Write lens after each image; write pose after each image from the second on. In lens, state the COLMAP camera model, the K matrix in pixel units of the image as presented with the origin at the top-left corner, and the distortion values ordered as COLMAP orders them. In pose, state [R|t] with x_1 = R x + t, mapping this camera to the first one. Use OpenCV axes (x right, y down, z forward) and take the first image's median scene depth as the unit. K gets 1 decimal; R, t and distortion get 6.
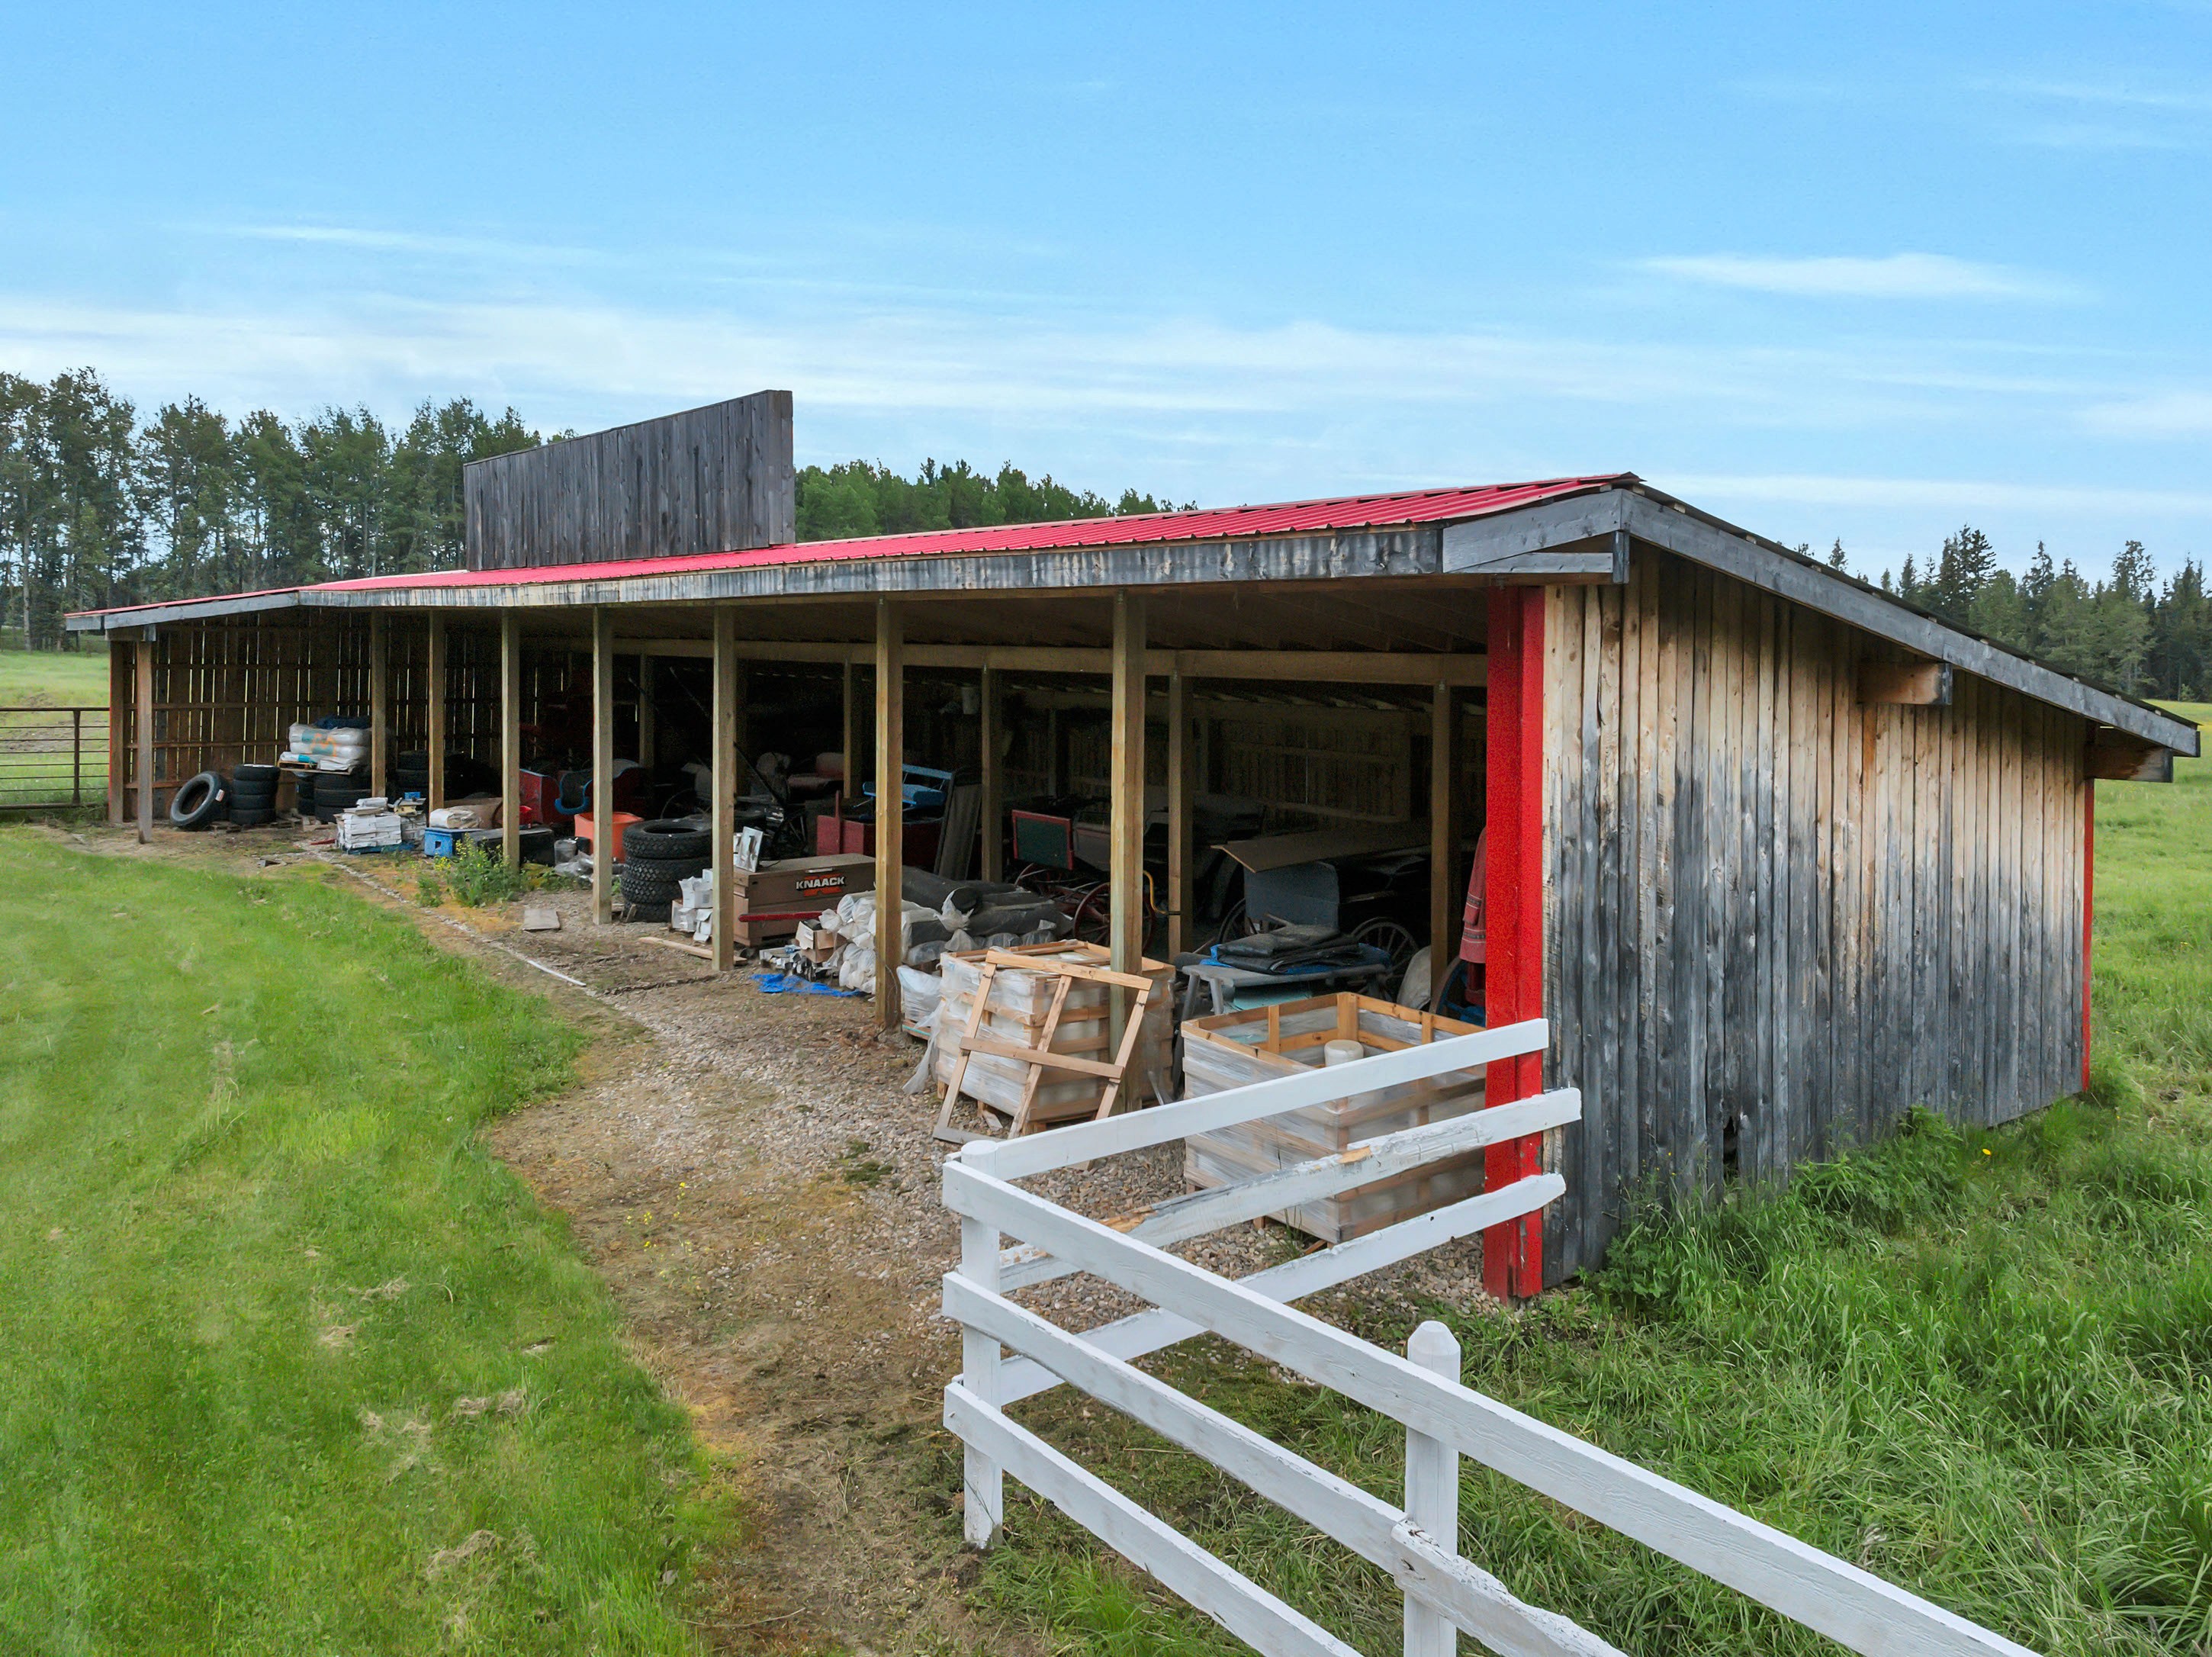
lens RADIAL K [[1654.0, 0, 1080.0], [0, 1654.0, 648.0], [0, 0, 1]] dist [0.016513, 0.003649]
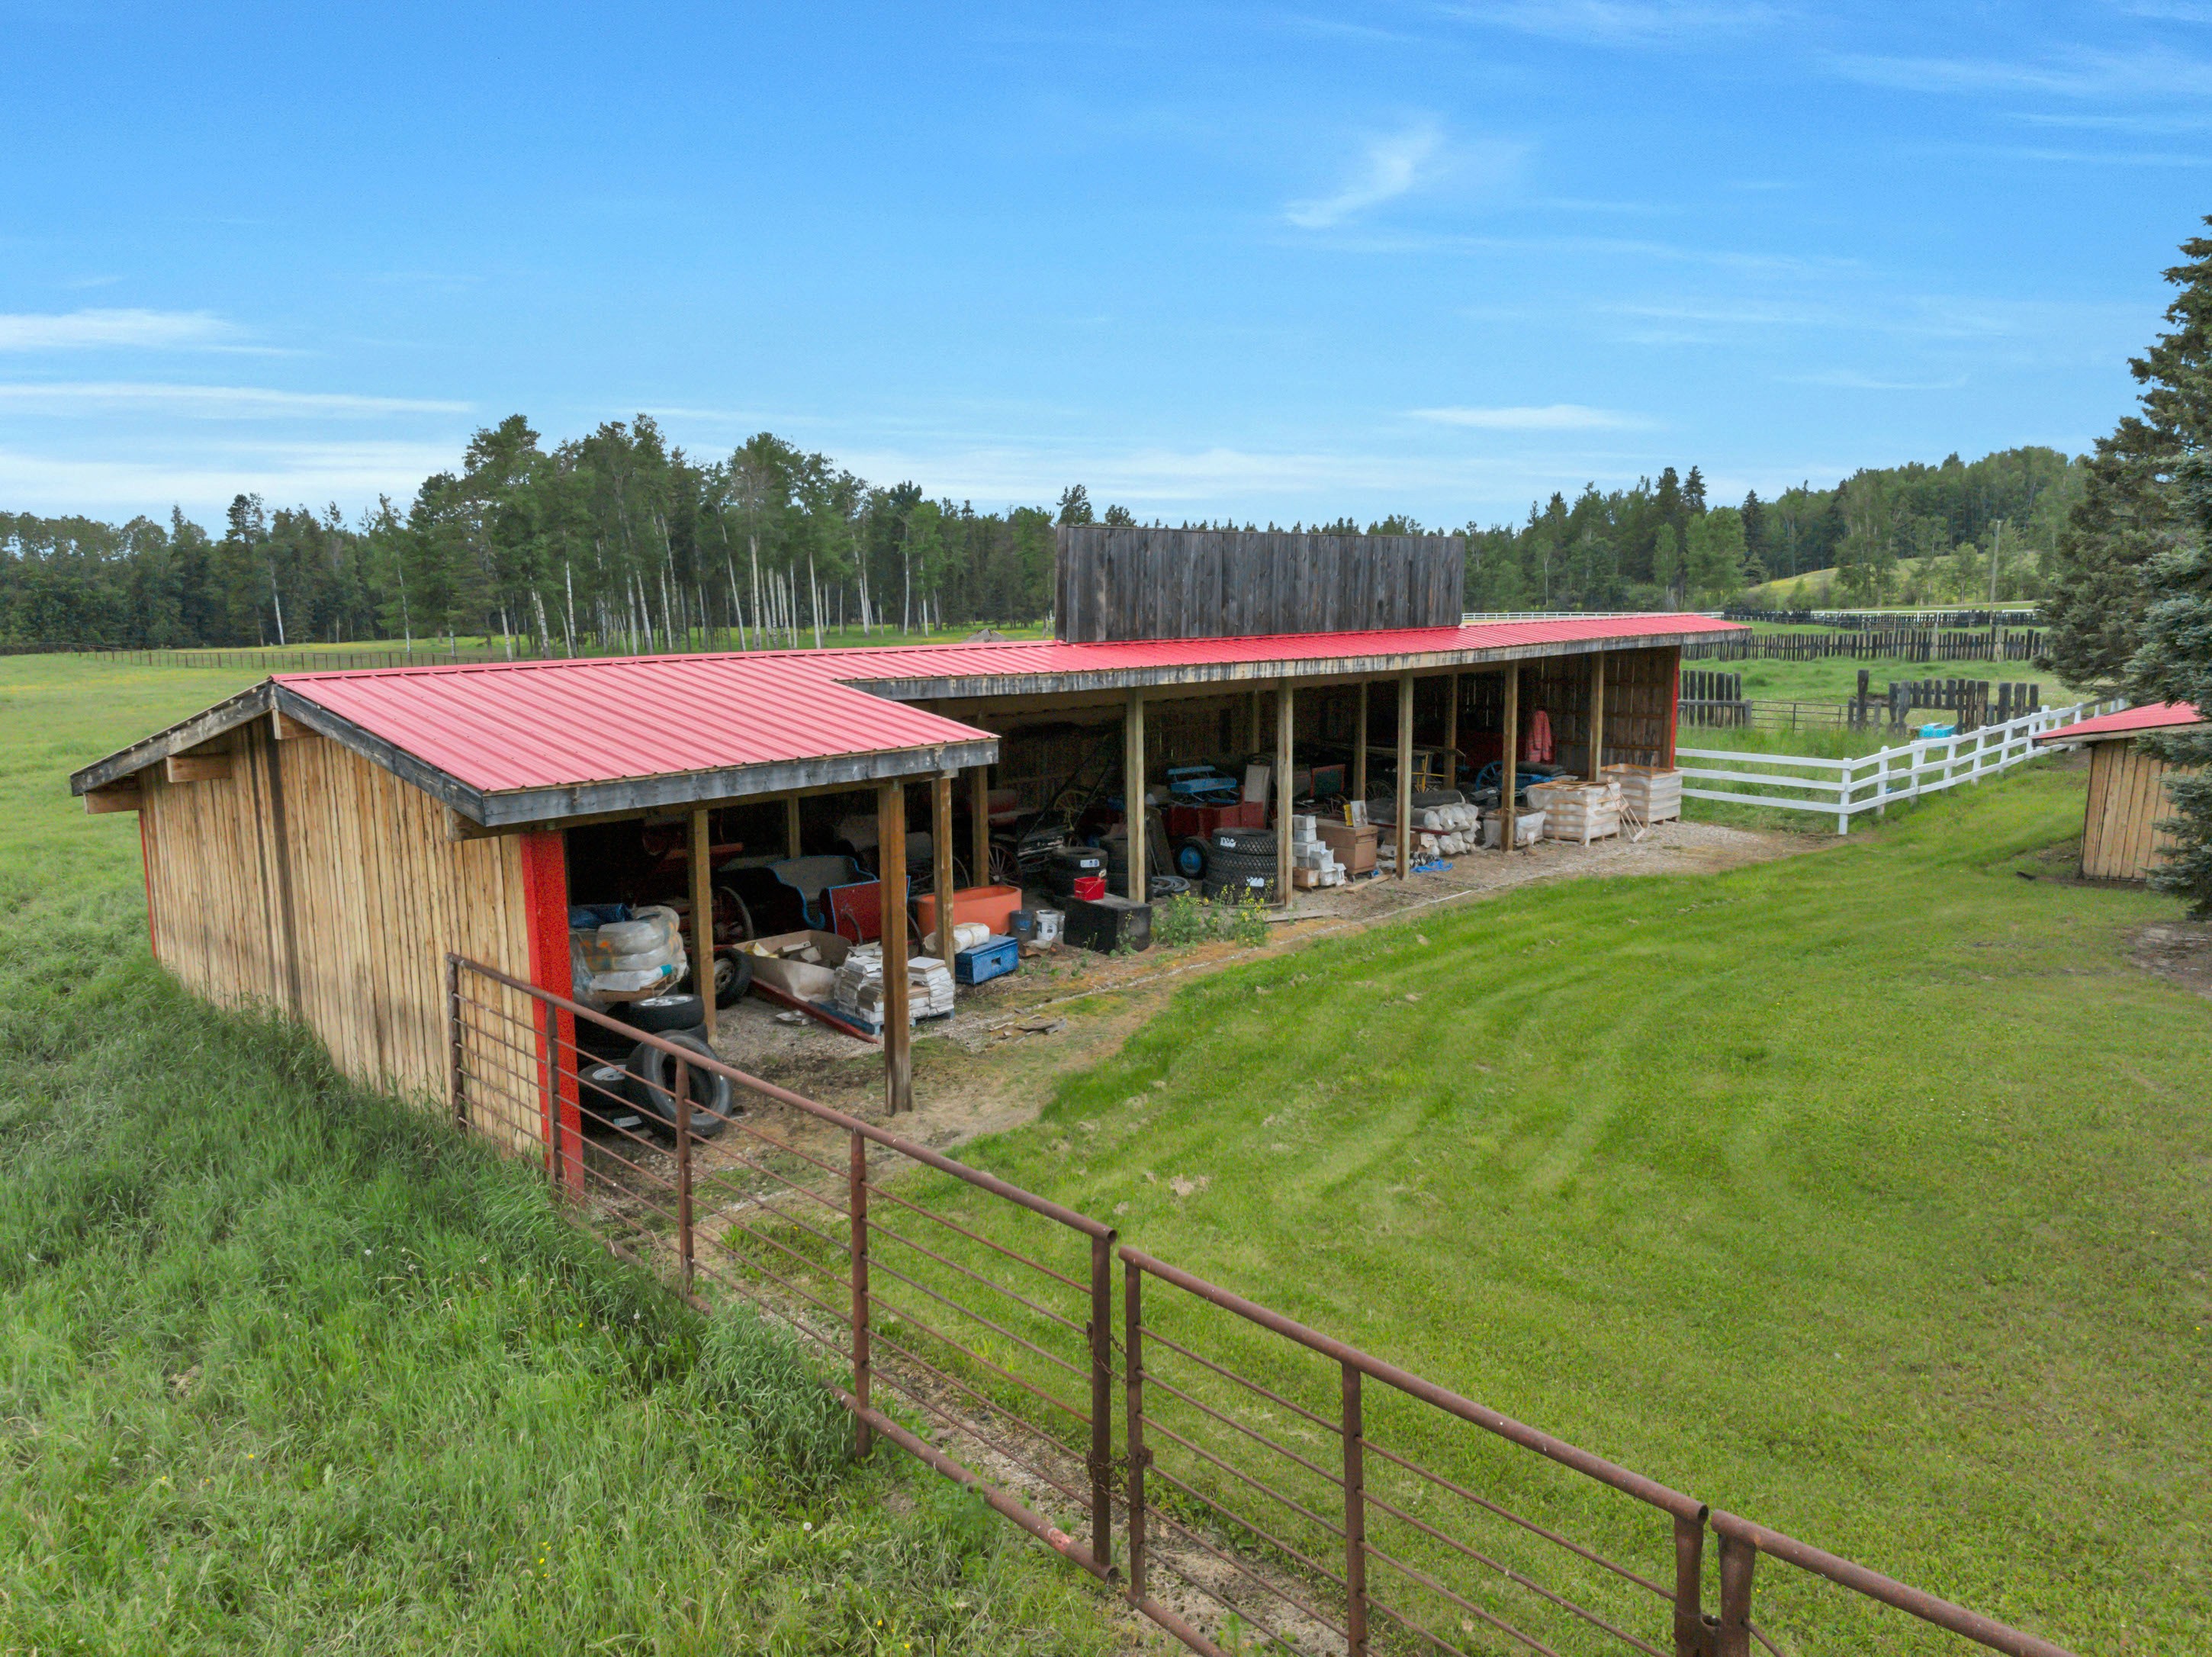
lens RADIAL K [[1520.2, 0, 1106.0], [0, 1520.2, 828.5], [0, 0, 1]] dist [0.006694, 0.019007]
pose [[-0.134193, -0.171711, 0.975965, -1.720010], [0.009438, 0.984607, 0.174530, -0.130706], [-0.990910, 0.032632, -0.130507, 1.546735]]
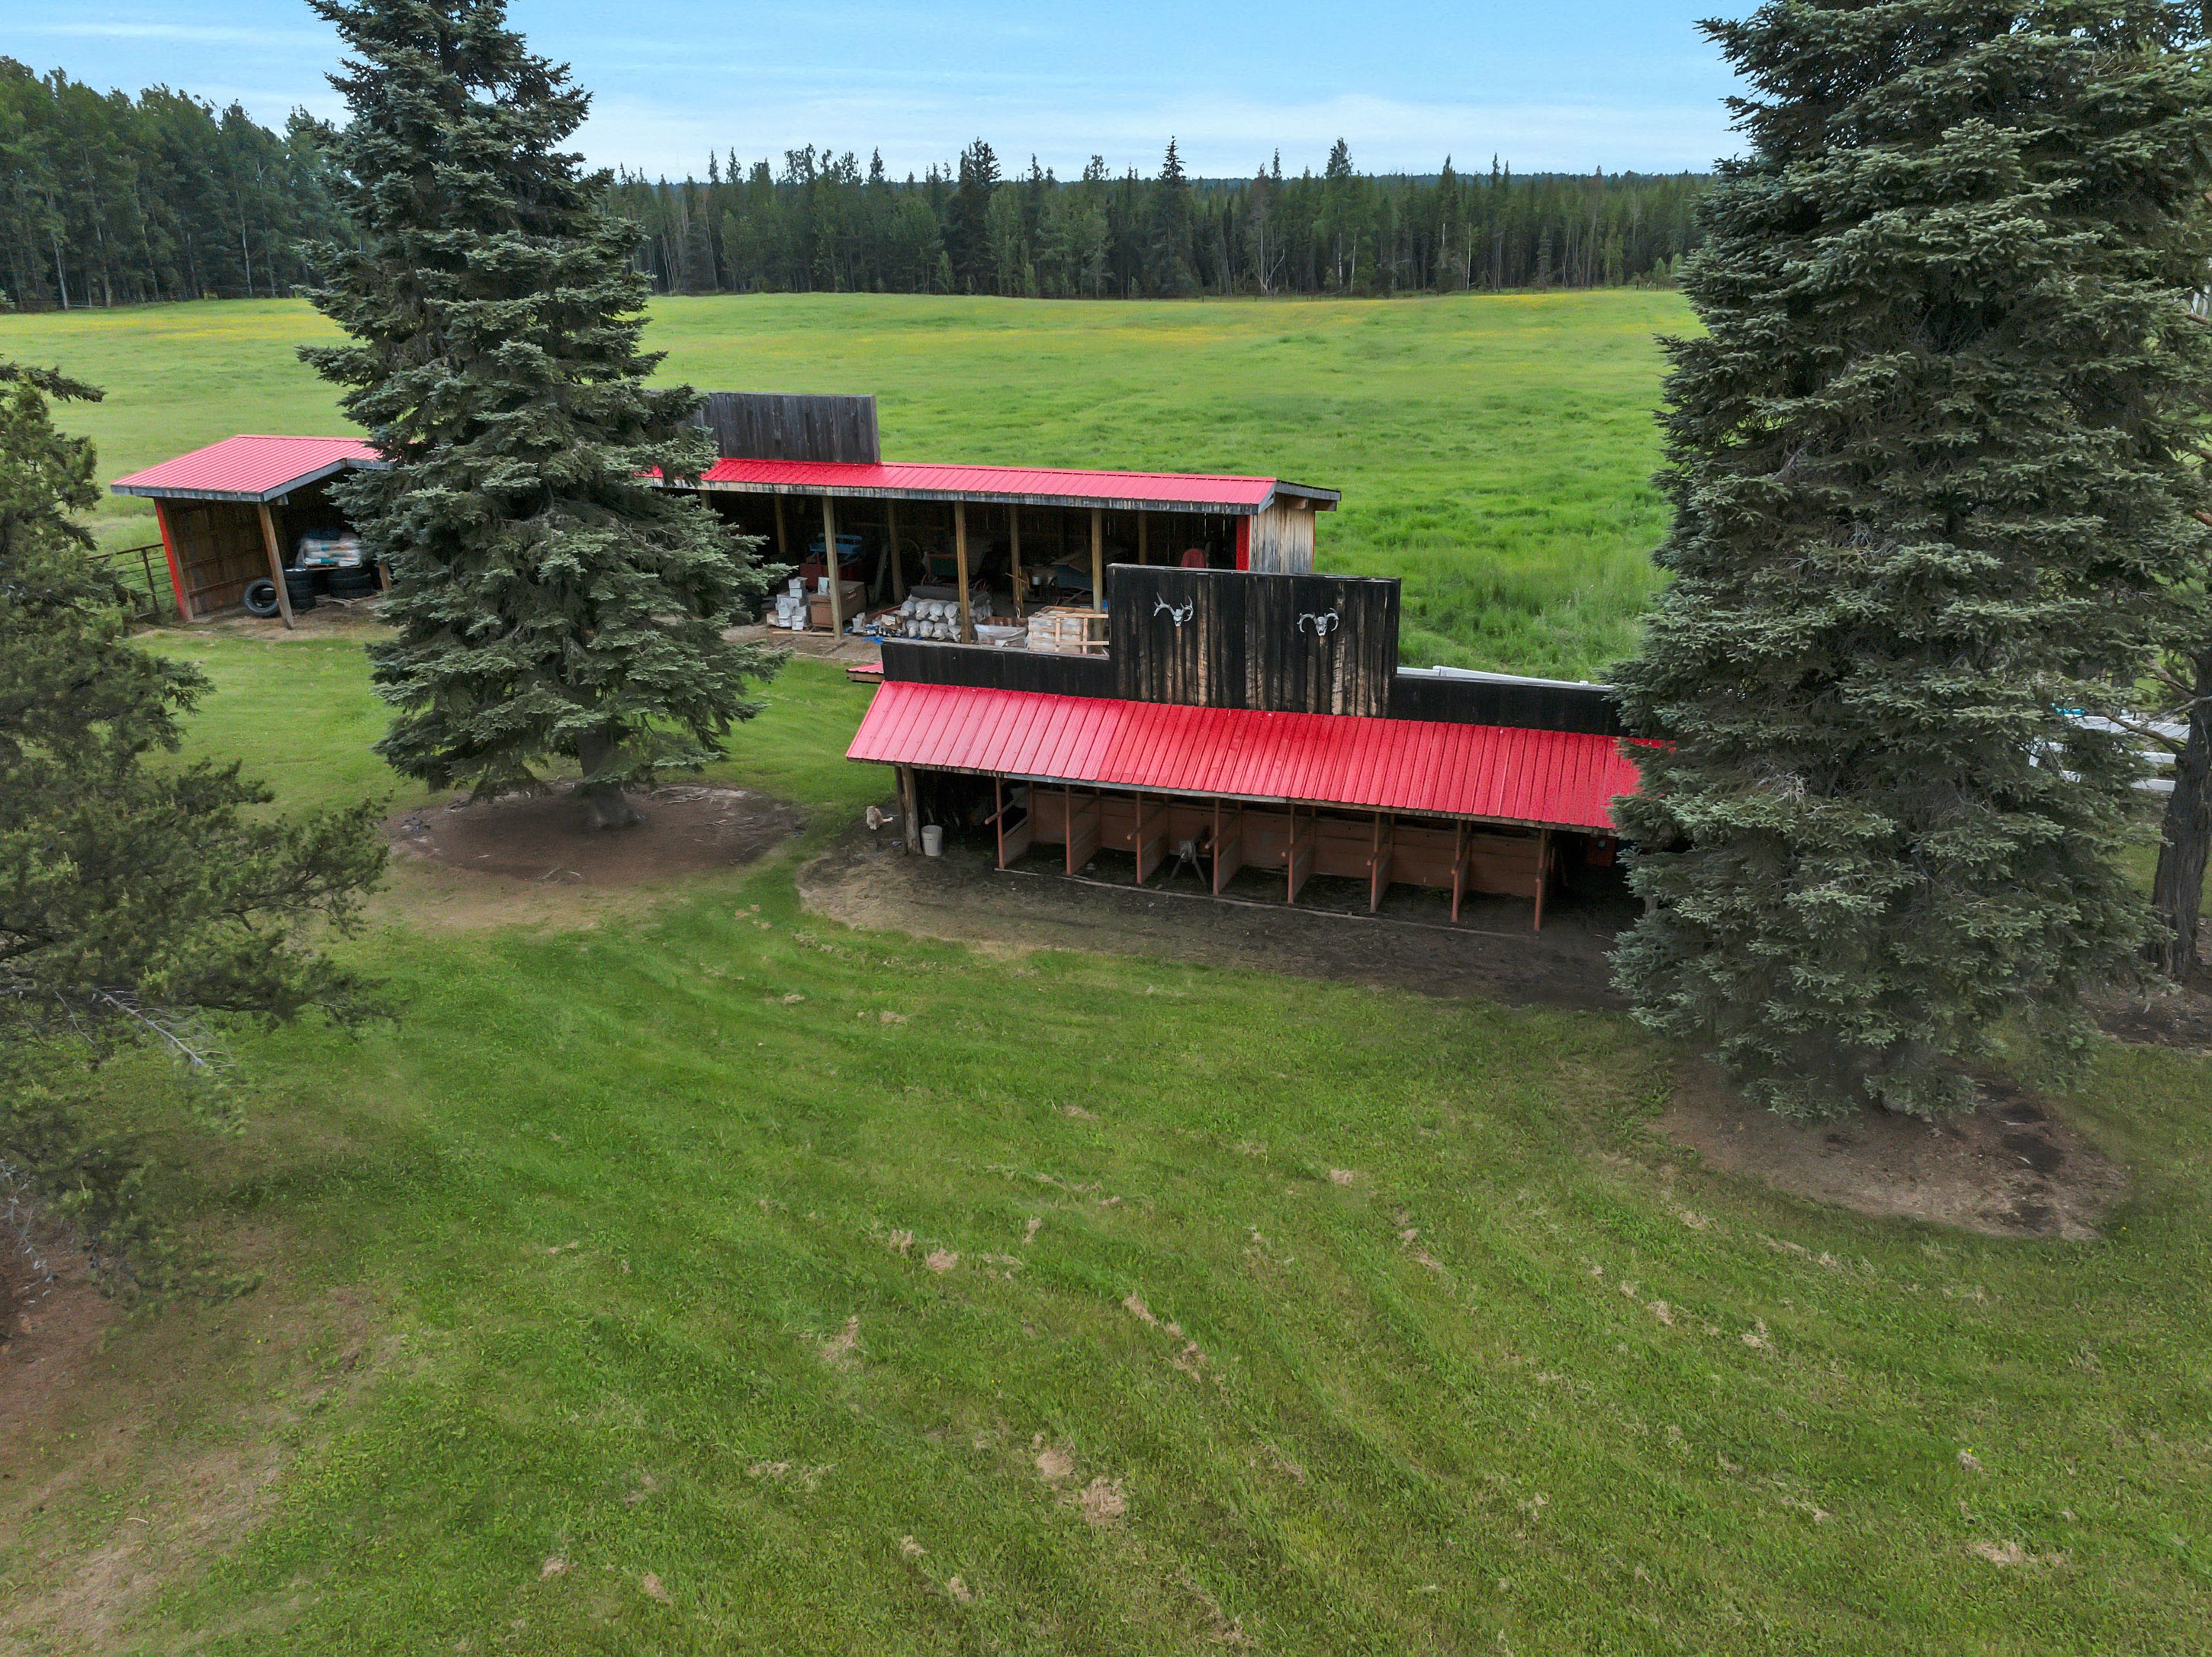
lens RADIAL K [[1520.2, 0, 1106.0], [0, 1520.2, 828.5], [0, 0, 1]] dist [0.006694, 0.019007]
pose [[0.834121, -0.224928, 0.503637, -1.095010], [0.027619, 0.928964, 0.369139, -0.360083], [-0.550890, -0.293997, 0.781080, -1.025914]]
